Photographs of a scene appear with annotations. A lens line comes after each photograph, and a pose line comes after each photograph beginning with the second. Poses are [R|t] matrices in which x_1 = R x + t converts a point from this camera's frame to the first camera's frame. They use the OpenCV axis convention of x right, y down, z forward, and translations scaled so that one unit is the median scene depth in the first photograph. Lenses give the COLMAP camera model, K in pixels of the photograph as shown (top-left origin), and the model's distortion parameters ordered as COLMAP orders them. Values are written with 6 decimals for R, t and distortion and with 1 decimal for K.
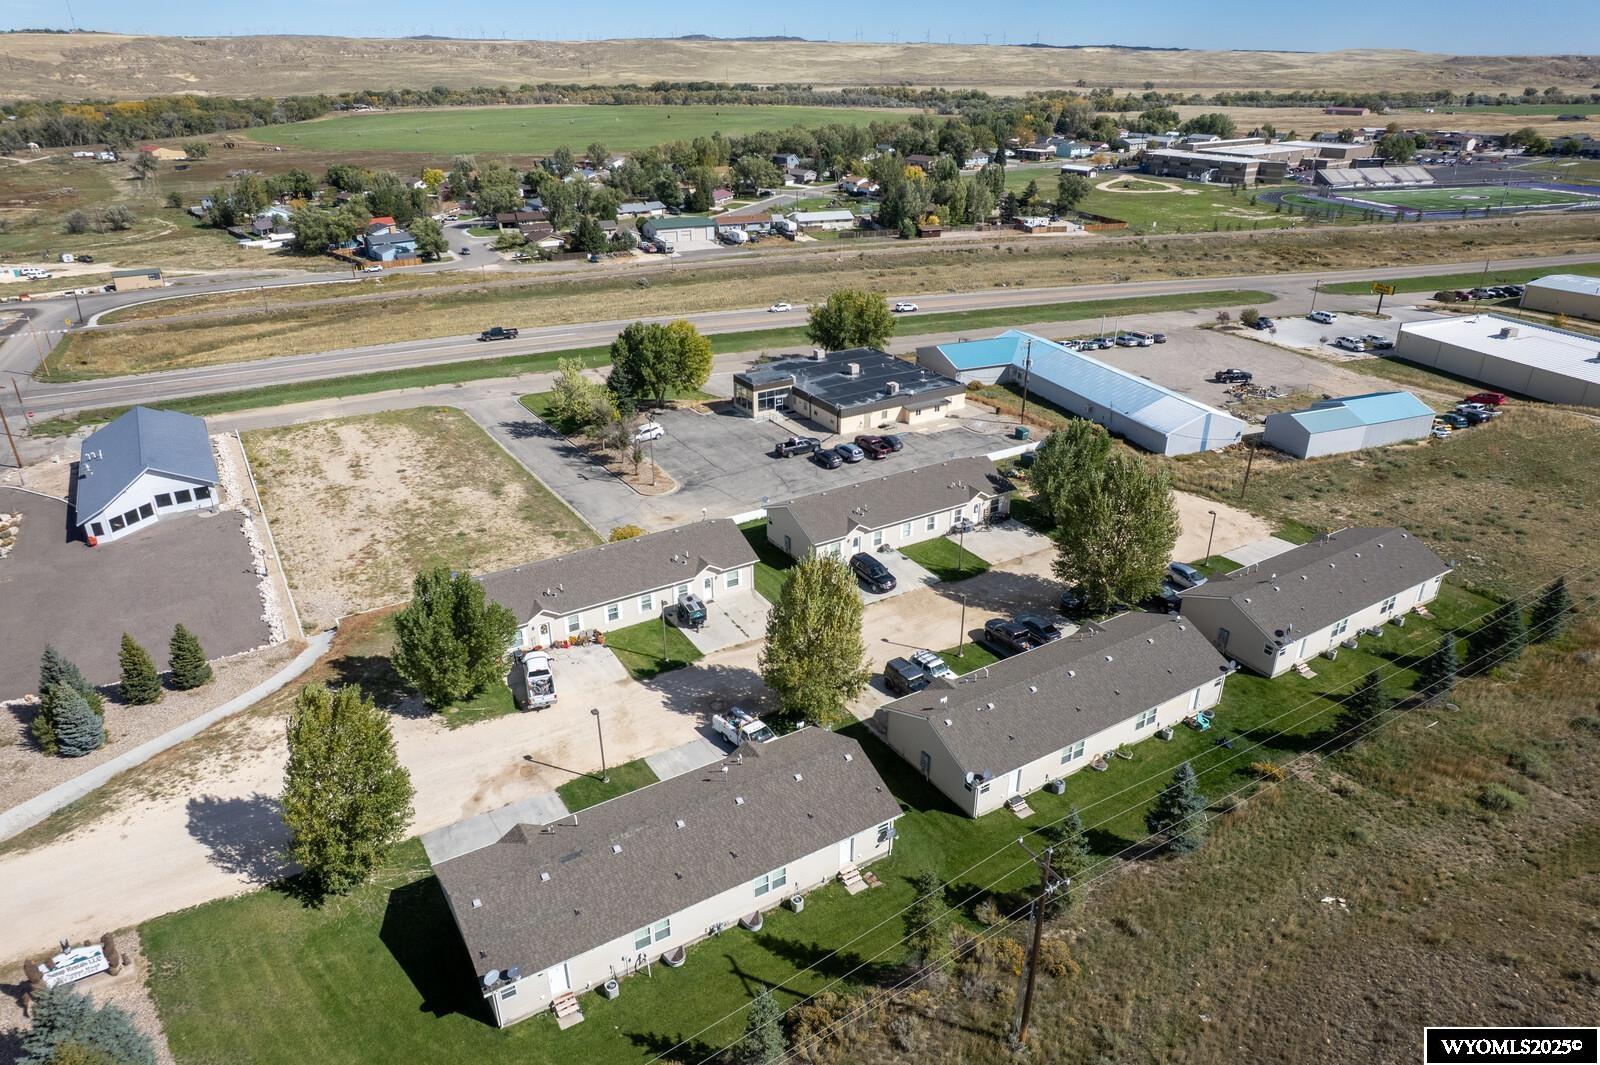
lens RADIAL K [[1027.4, 0, 801.3], [0, 1027.4, 530.9], [0, 0, 1]] dist [-0.077578, 0.069711]
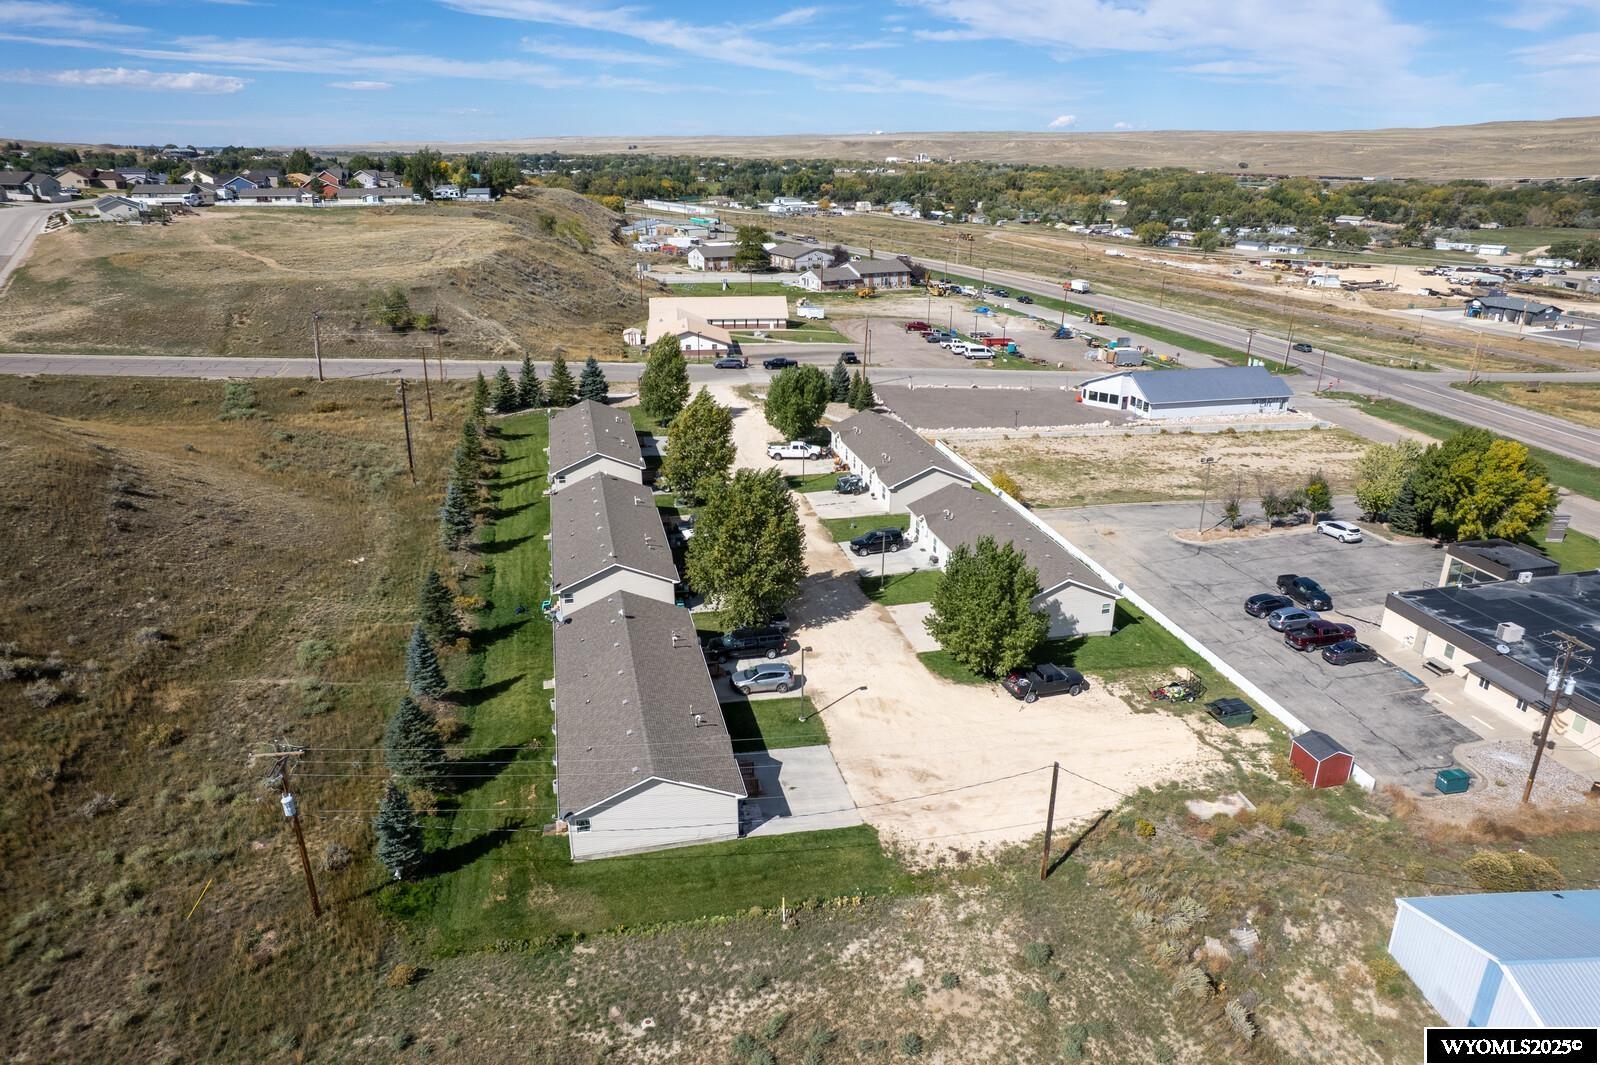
lens RADIAL K [[1027.4, 0, 805.5], [0, 1027.4, 529.0], [0, 0, 1]] dist [-0.077578, 0.069711]
pose [[-0.311180, 0.336013, -0.888967, 0.331308], [-0.409981, 0.796426, 0.444547, -0.132141], [0.857370, 0.502793, -0.110073, 0.337546]]
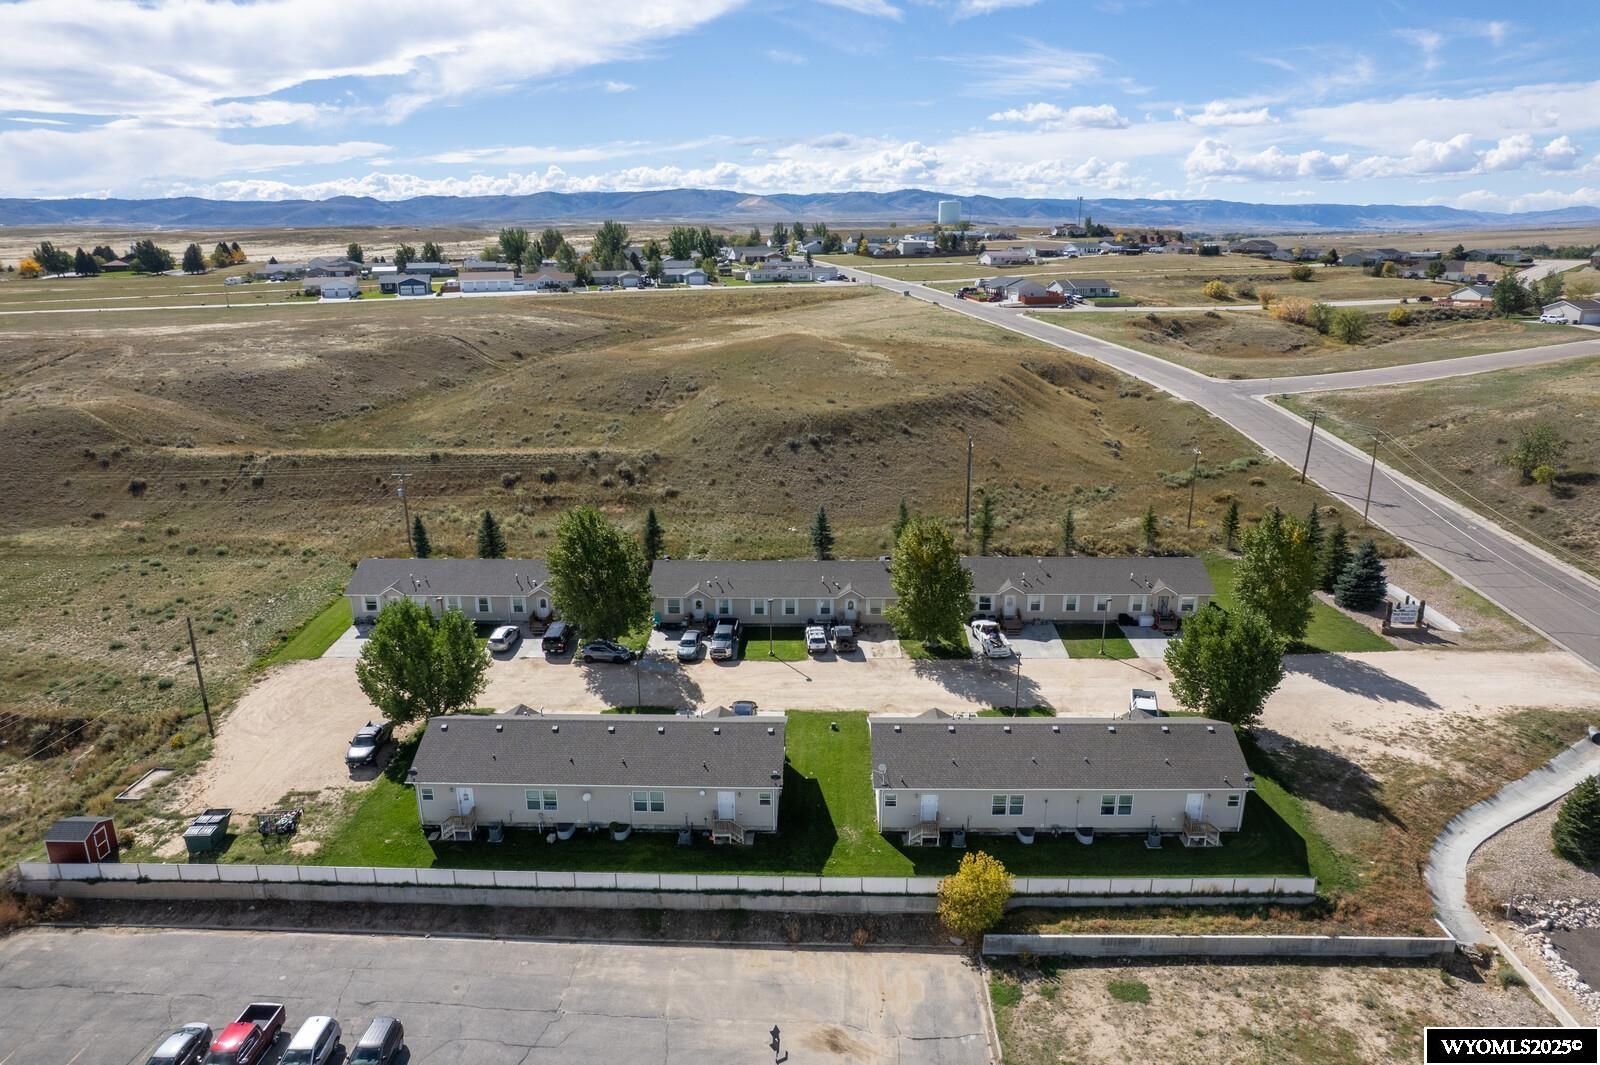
lens RADIAL K [[1027.4, 0, 801.9], [0, 1027.4, 535.4], [0, 0, 1]] dist [-0.077578, 0.069711]
pose [[-0.838655, -0.154003, 0.522437, -0.127993], [0.235796, 0.761989, 0.603136, -0.187267], [-0.490976, 0.629012, -0.602733, 0.450634]]
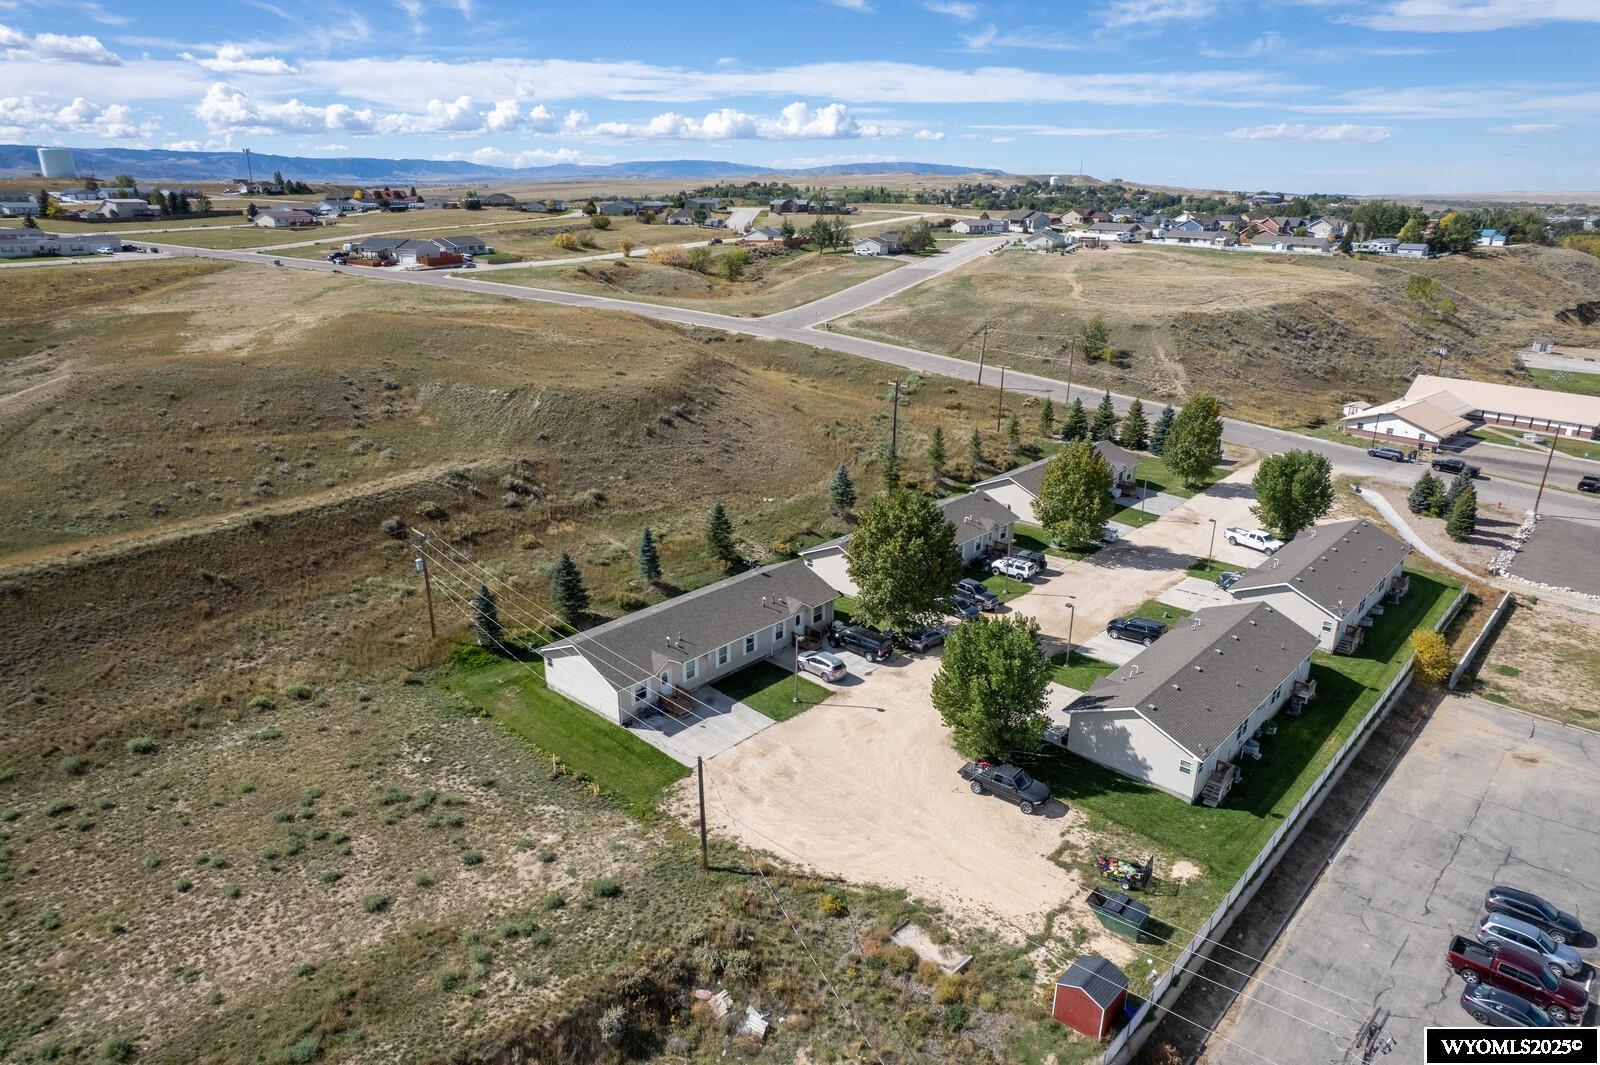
lens RADIAL K [[1027.4, 0, 800.0], [0, 1027.4, 530.9], [0, 0, 1]] dist [-0.077578, 0.069711]
pose [[-0.961108, 0.083331, -0.263299, 0.198786], [-0.123526, 0.722995, 0.679720, -0.205608], [0.247006, 0.685809, -0.684583, 0.487961]]
